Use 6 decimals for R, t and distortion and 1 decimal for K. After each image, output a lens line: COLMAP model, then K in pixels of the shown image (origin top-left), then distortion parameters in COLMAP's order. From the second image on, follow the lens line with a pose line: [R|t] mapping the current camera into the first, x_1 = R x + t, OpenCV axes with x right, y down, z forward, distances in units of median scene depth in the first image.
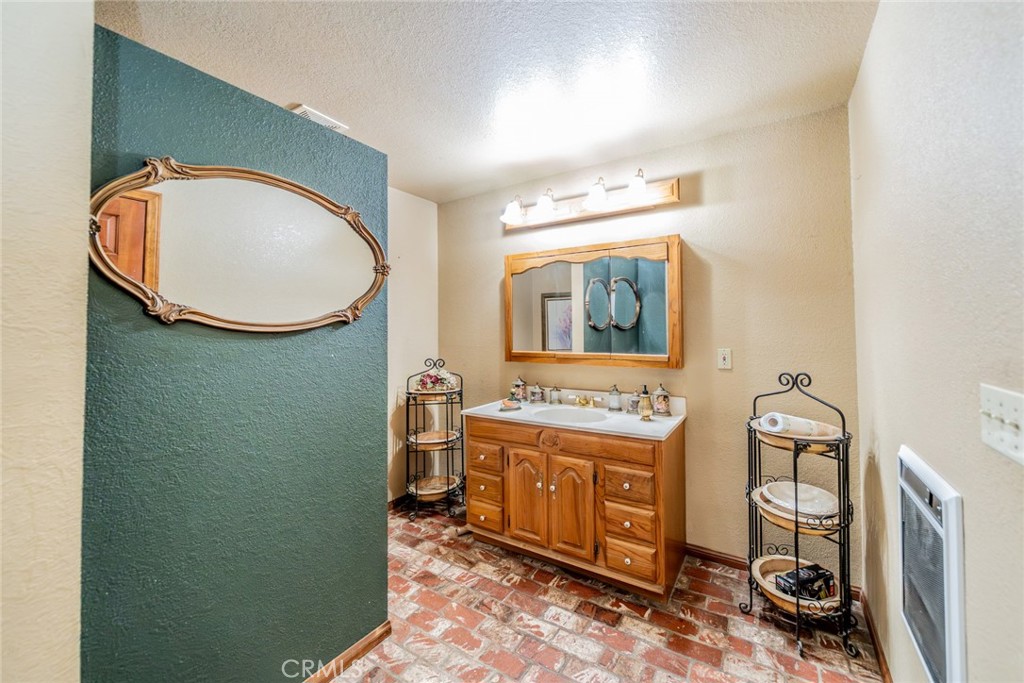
lens RADIAL K [[355.8, 0, 542.3], [0, 355.8, 325.2], [0, 0, 1]] dist [-0.006657, -0.000083]
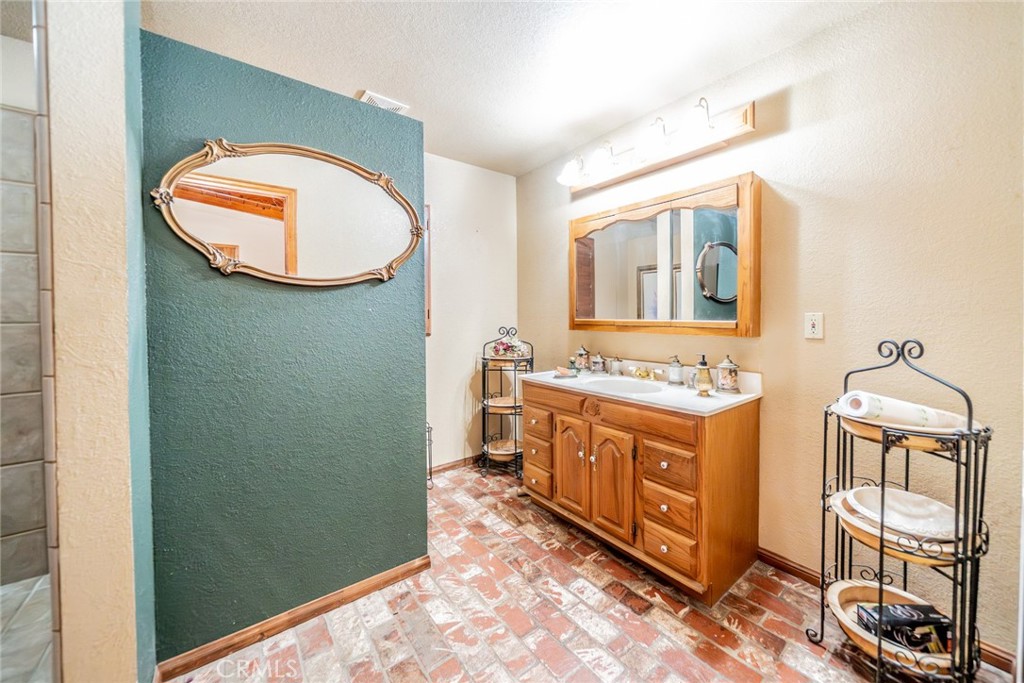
lens RADIAL K [[355.8, 0, 552.5], [0, 355.8, 320.7], [0, 0, 1]] dist [-0.006657, -0.000083]
pose [[0.951557, 0.011099, -0.307271, 0.256525], [0.000277, 0.999317, 0.036955, 0.068261], [0.307471, -0.035250, 0.950904, 0.099042]]
